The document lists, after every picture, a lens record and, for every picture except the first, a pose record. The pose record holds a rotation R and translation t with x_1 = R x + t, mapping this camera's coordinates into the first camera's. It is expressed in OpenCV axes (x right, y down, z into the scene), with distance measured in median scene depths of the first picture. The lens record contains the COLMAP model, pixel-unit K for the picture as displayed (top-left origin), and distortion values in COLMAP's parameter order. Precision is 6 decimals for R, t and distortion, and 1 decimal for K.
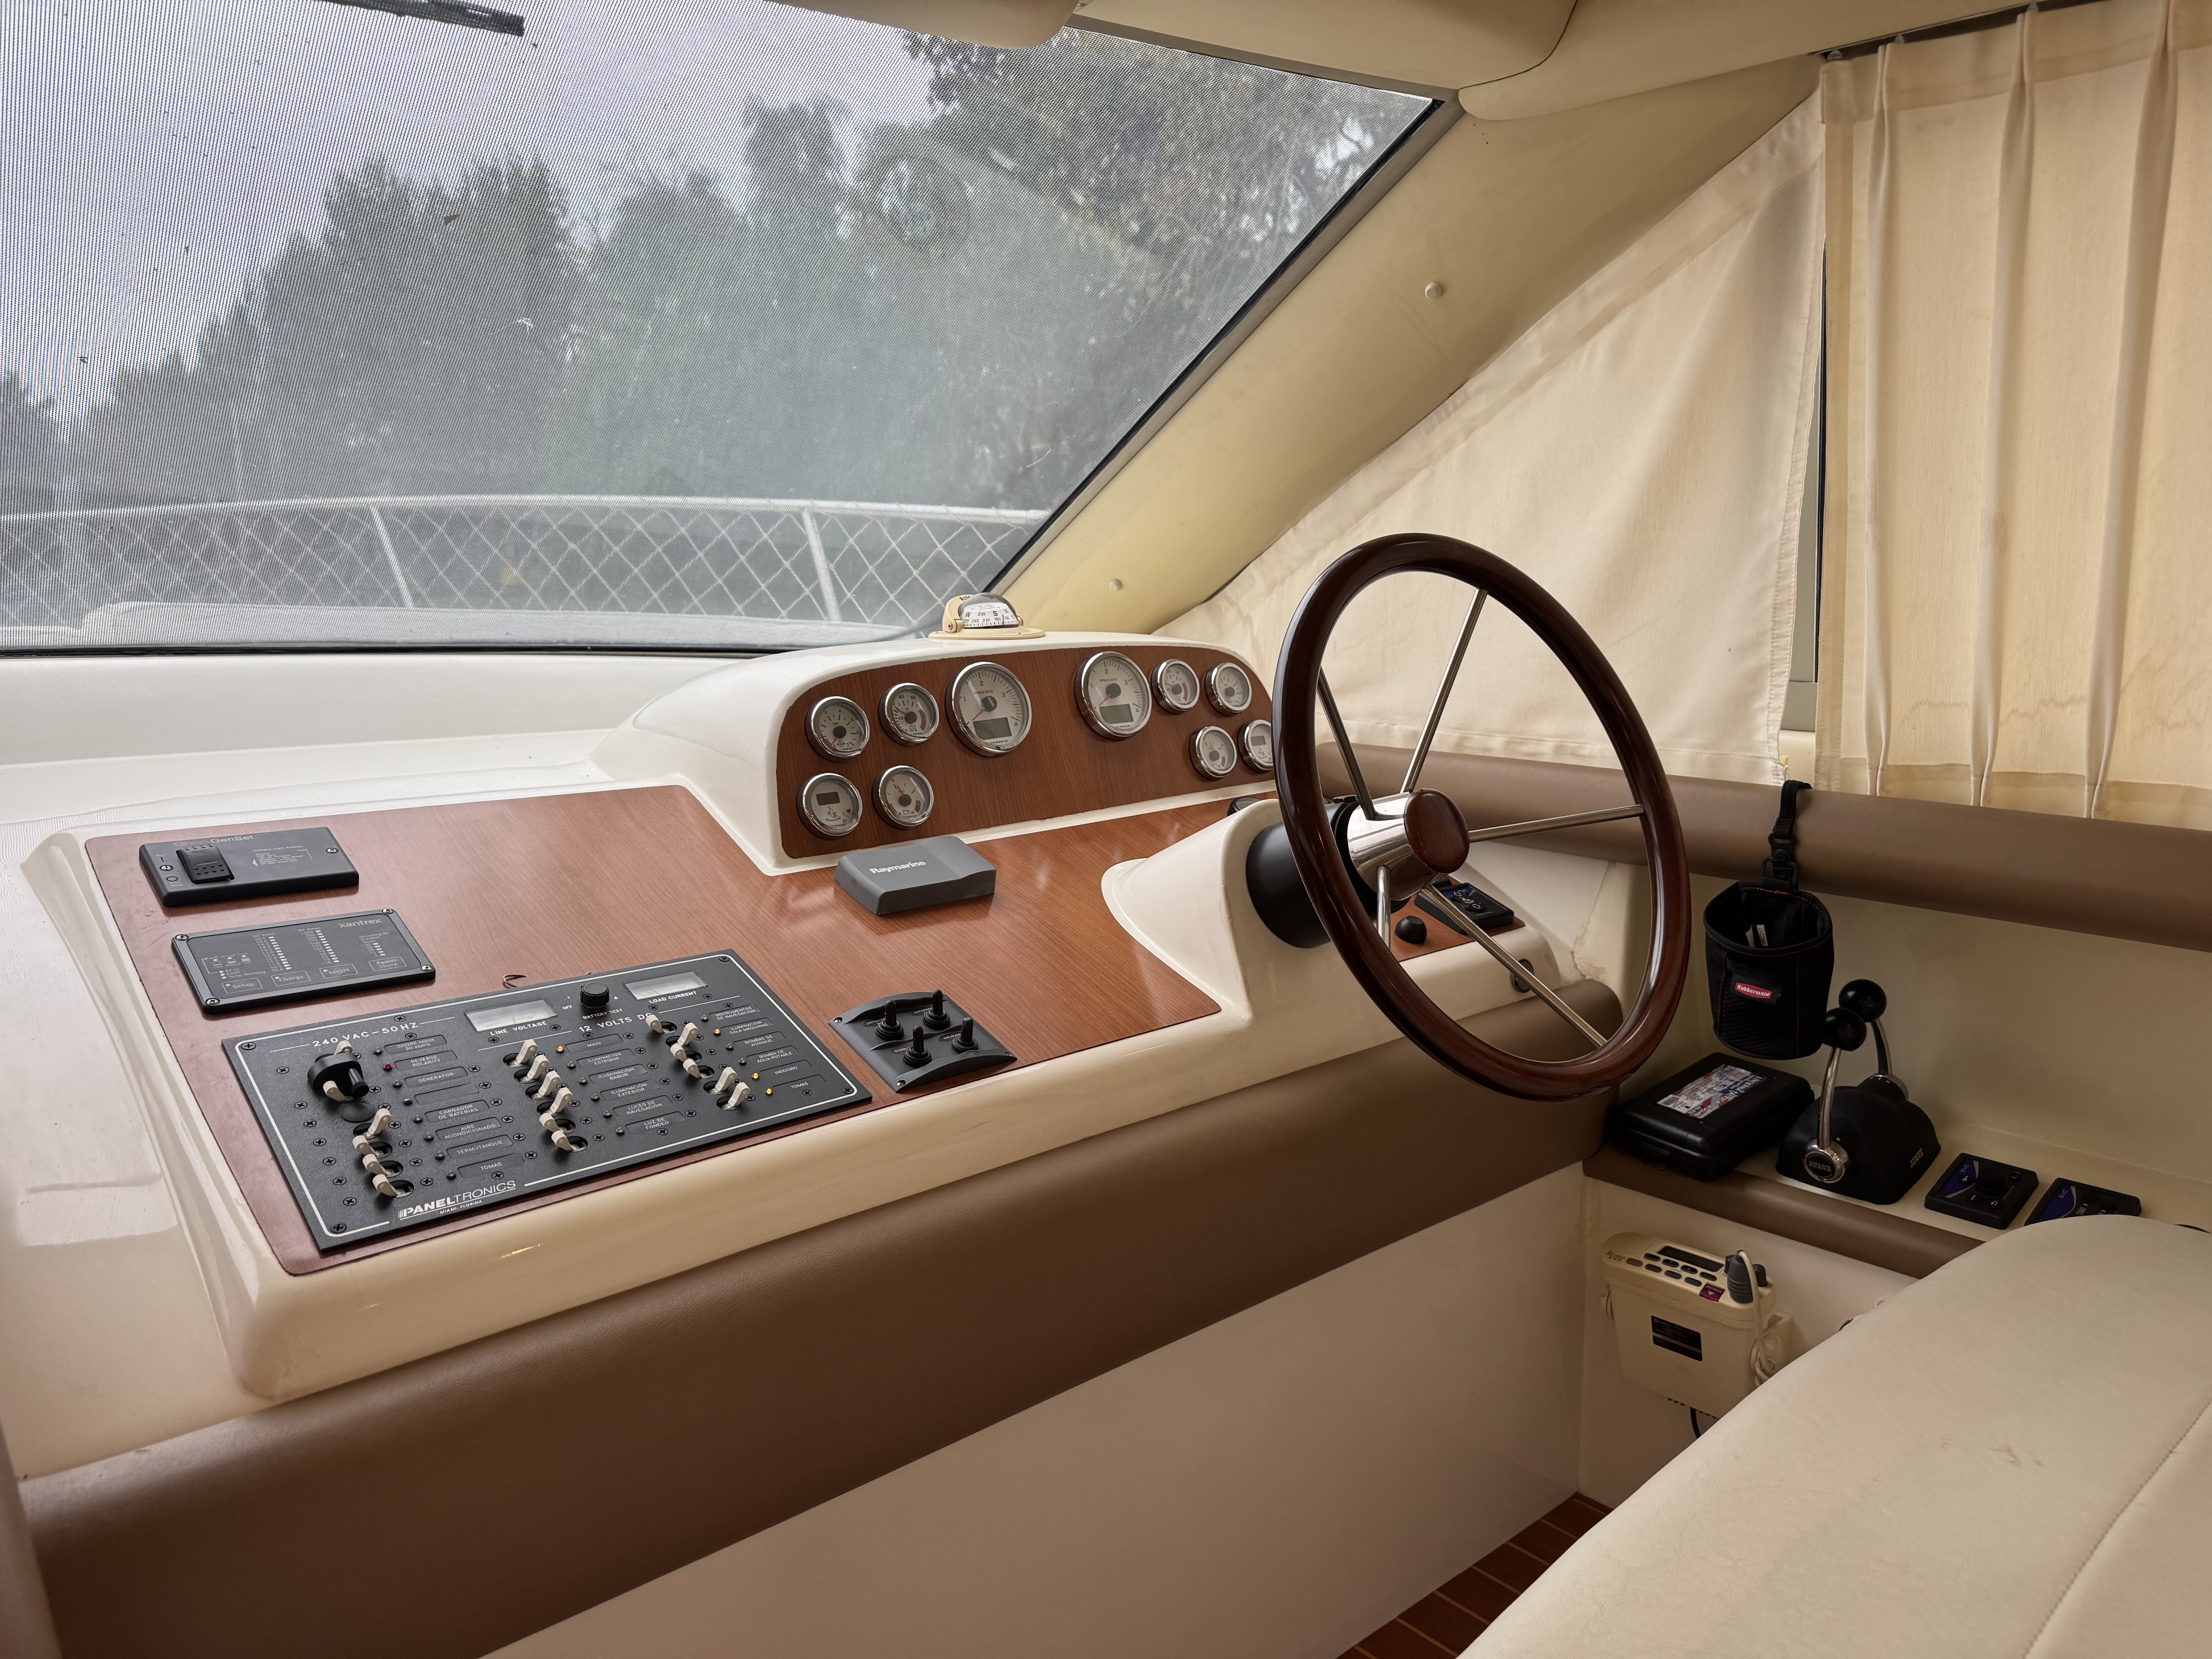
lens RADIAL K [[1558.3, 0, 1104.7], [0, 1558.3, 827.9], [0, 0, 1]] dist [0.057890, -0.077688]
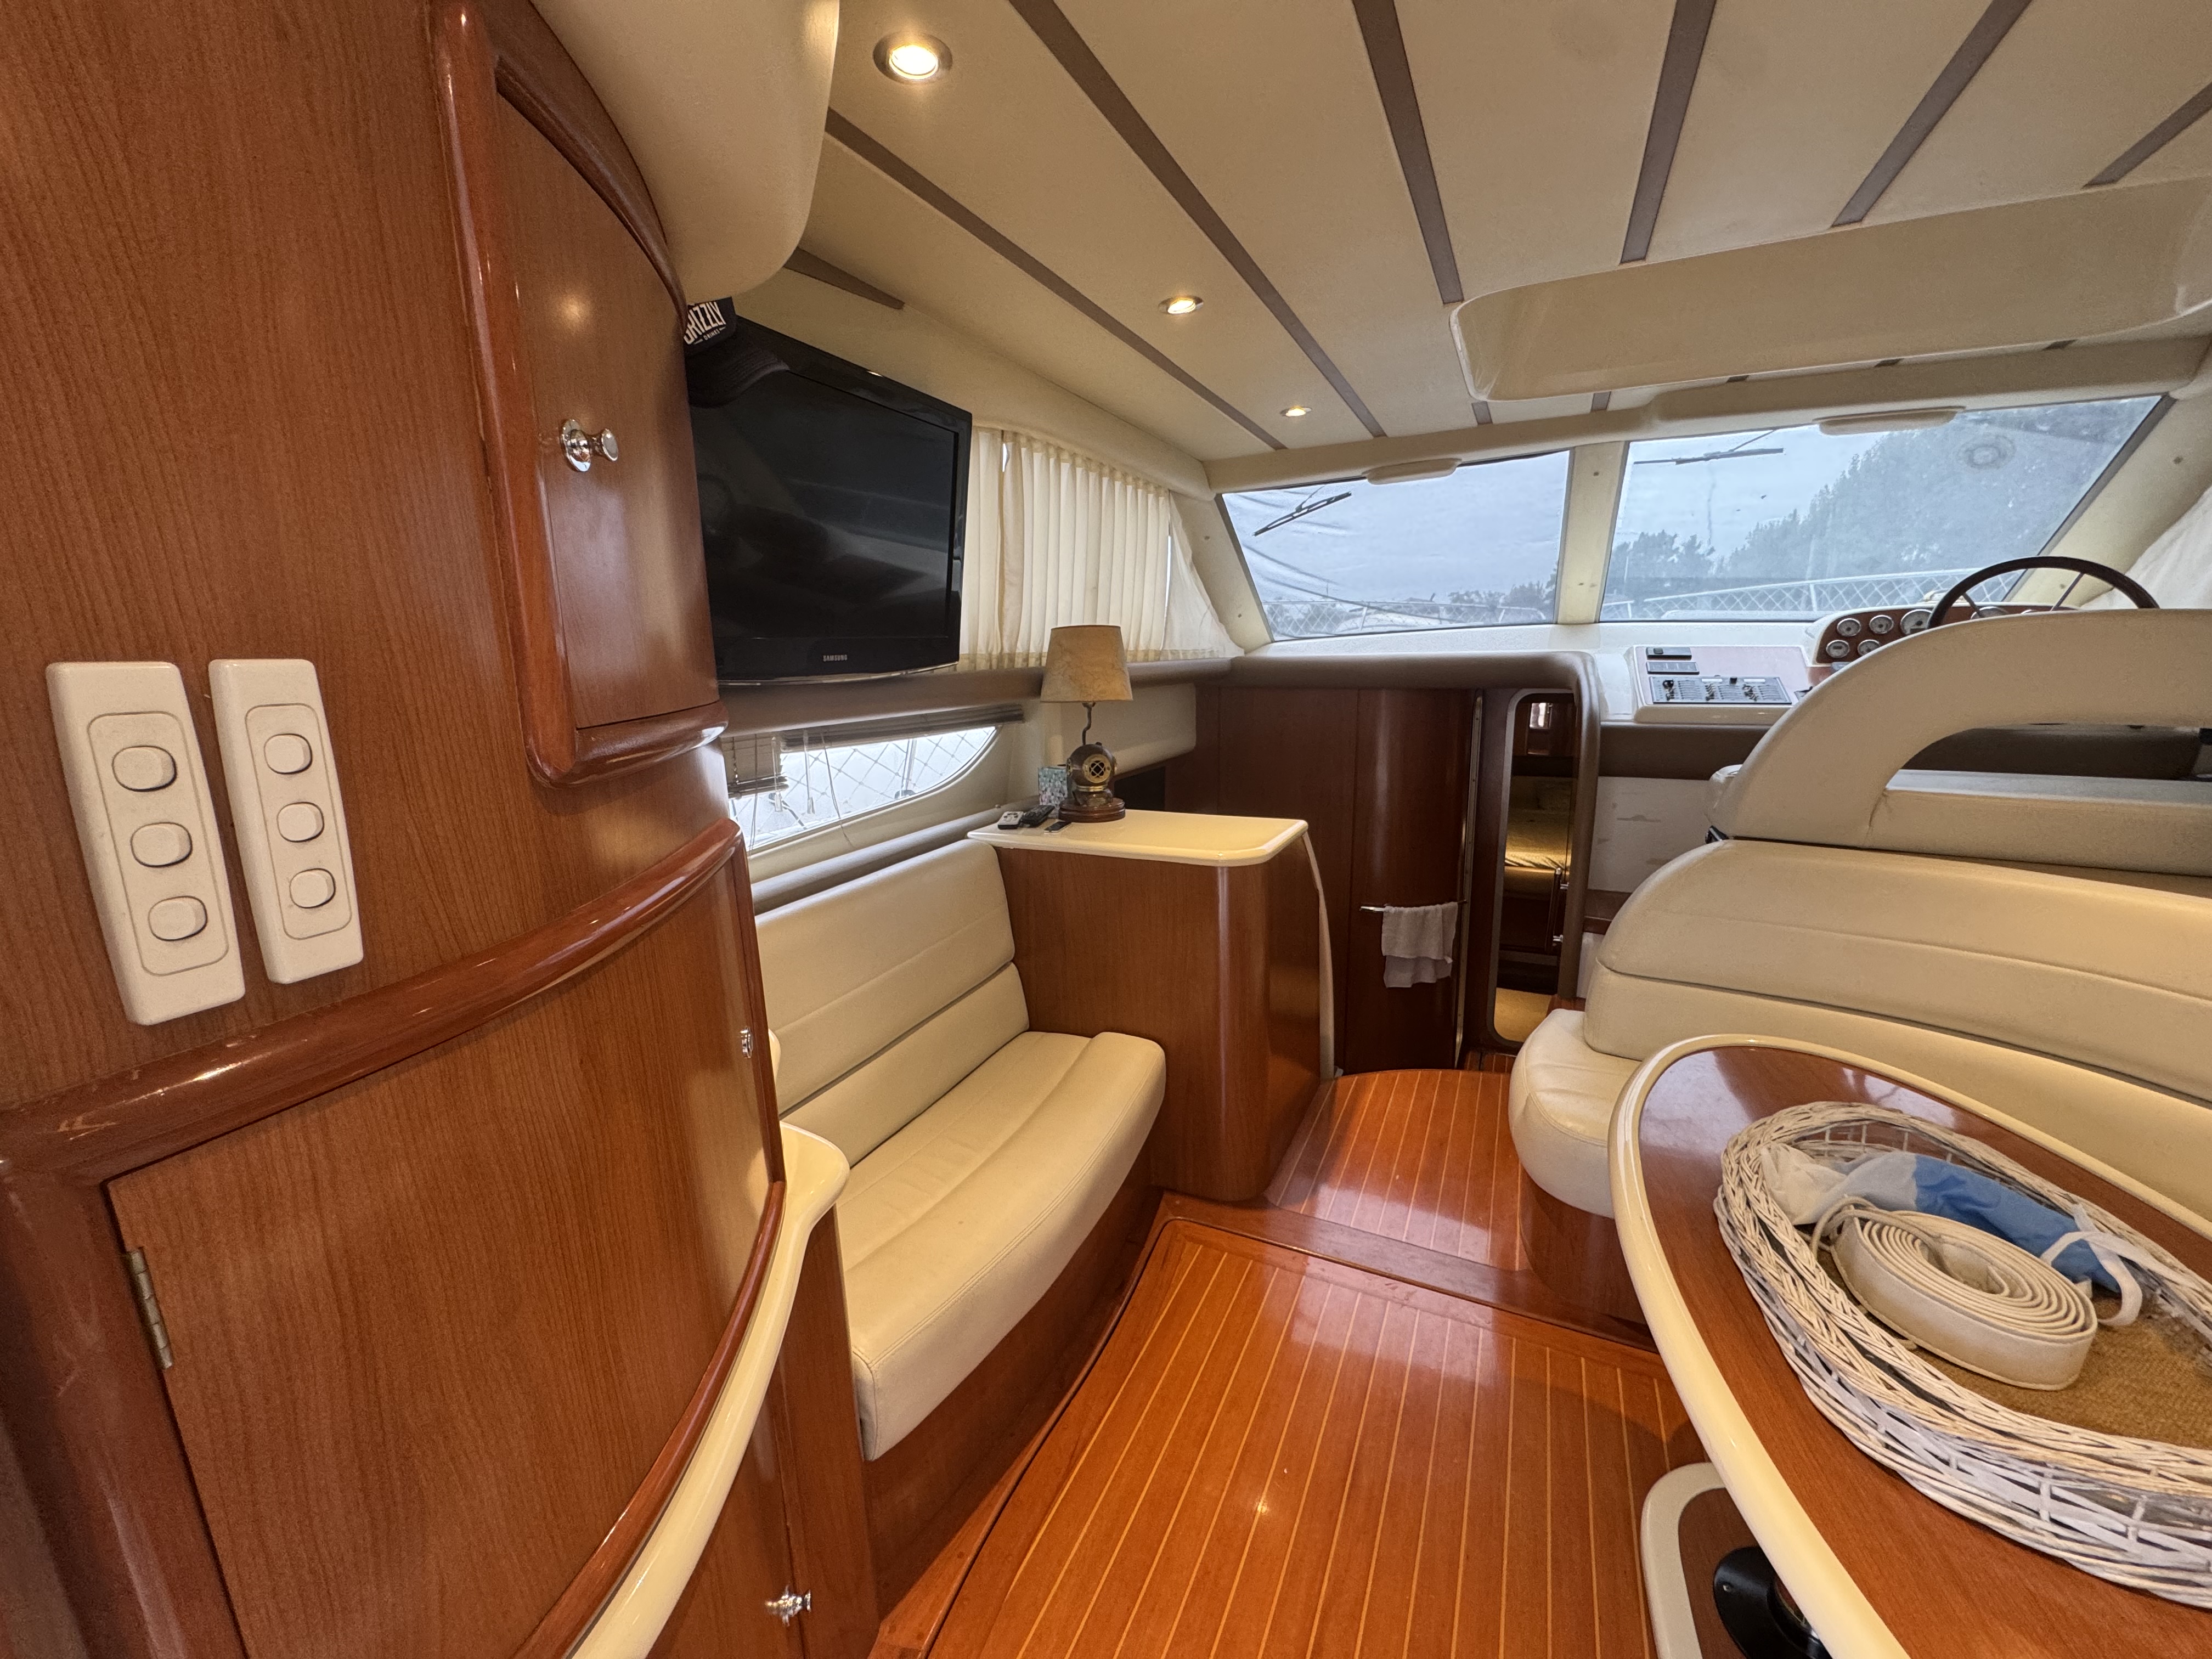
lens RADIAL K [[877.6, 0, 1099.3], [0, 877.6, 835.1], [0, 0, 1]] dist [-0.007743, 0.000734]
pose [[0.386880, 0.191271, -0.902075, 1.038652], [-0.145782, 0.978636, 0.144982, 0.353408], [0.910533, 0.075416, 0.406499, -1.289042]]
